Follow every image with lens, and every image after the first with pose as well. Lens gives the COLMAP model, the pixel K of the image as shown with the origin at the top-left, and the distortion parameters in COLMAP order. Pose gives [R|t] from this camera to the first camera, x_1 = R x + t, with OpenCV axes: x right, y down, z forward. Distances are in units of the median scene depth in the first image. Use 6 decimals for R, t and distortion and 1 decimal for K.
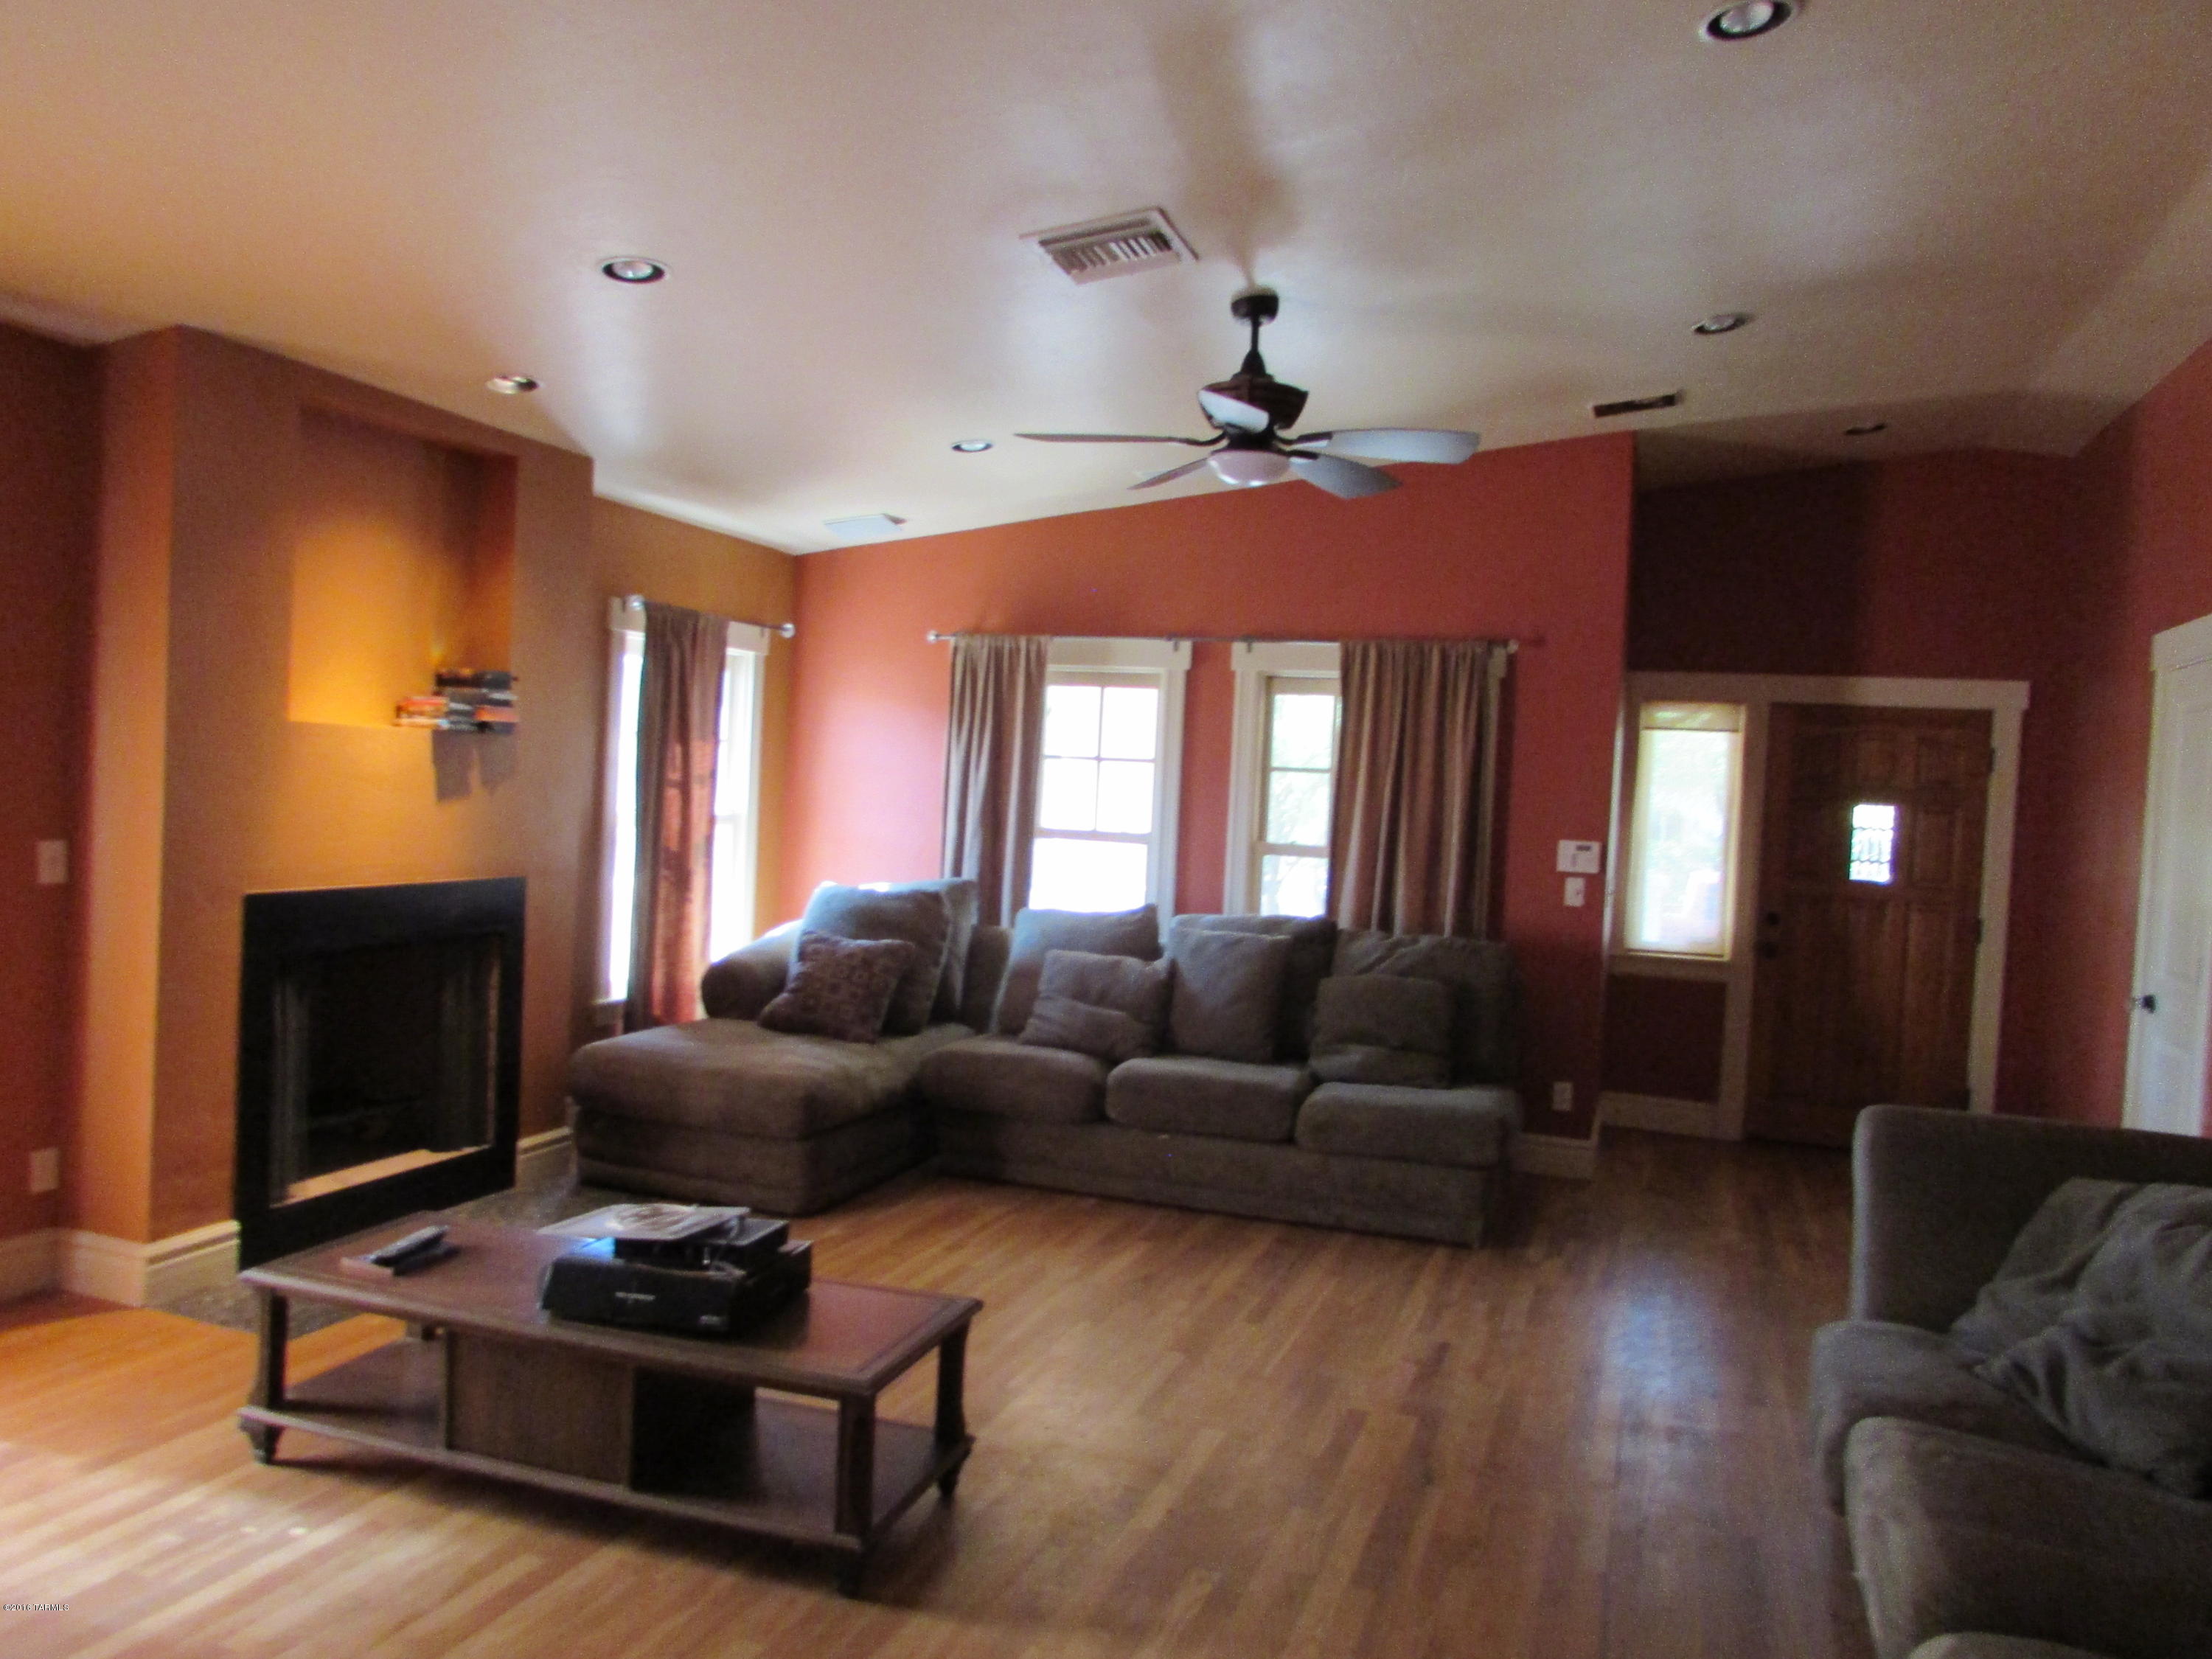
lens RADIAL K [[1604.9, 0, 1128.4], [0, 1604.9, 837.1], [0, 0, 1]] dist [-0.011801, 0.007282]
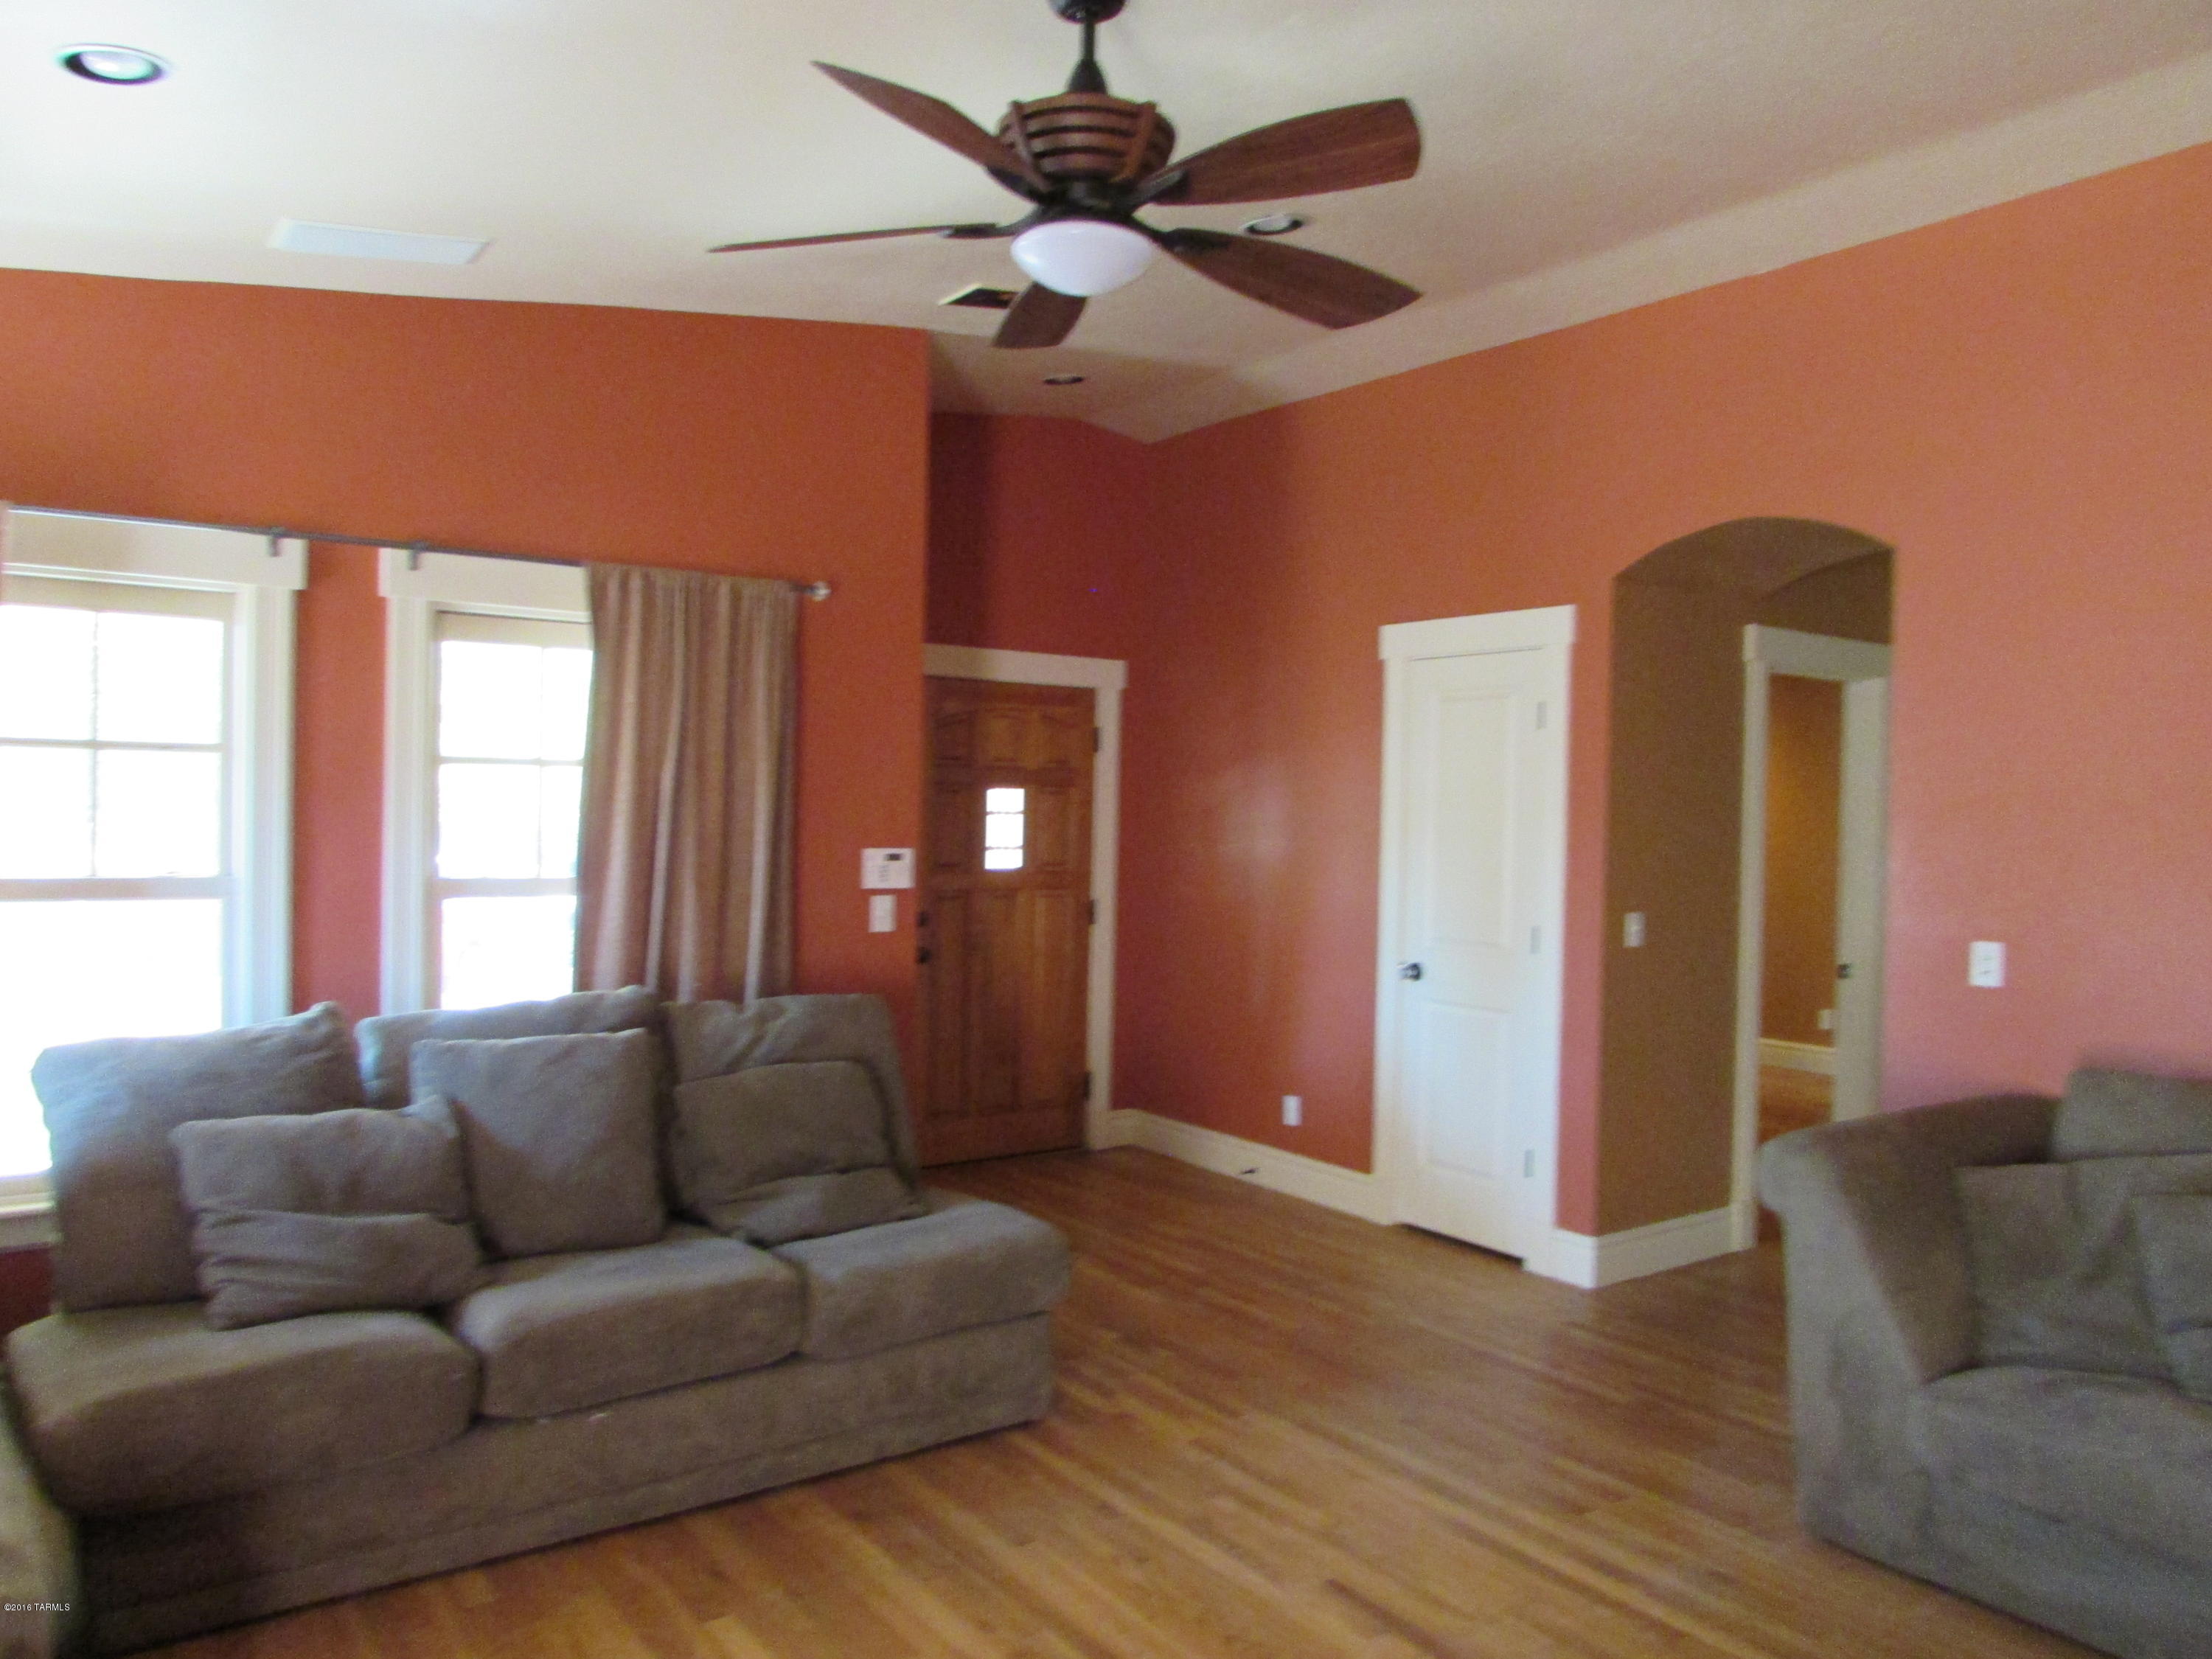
lens RADIAL K [[1604.9, 0, 1105.2], [0, 1604.9, 815.4], [0, 0, 1]] dist [-0.011801, 0.007282]
pose [[0.568394, -0.043830, 0.821588, -0.279355], [0.034836, 0.998967, 0.029193, -0.030492], [-0.822019, 0.012028, 0.569334, 0.443199]]
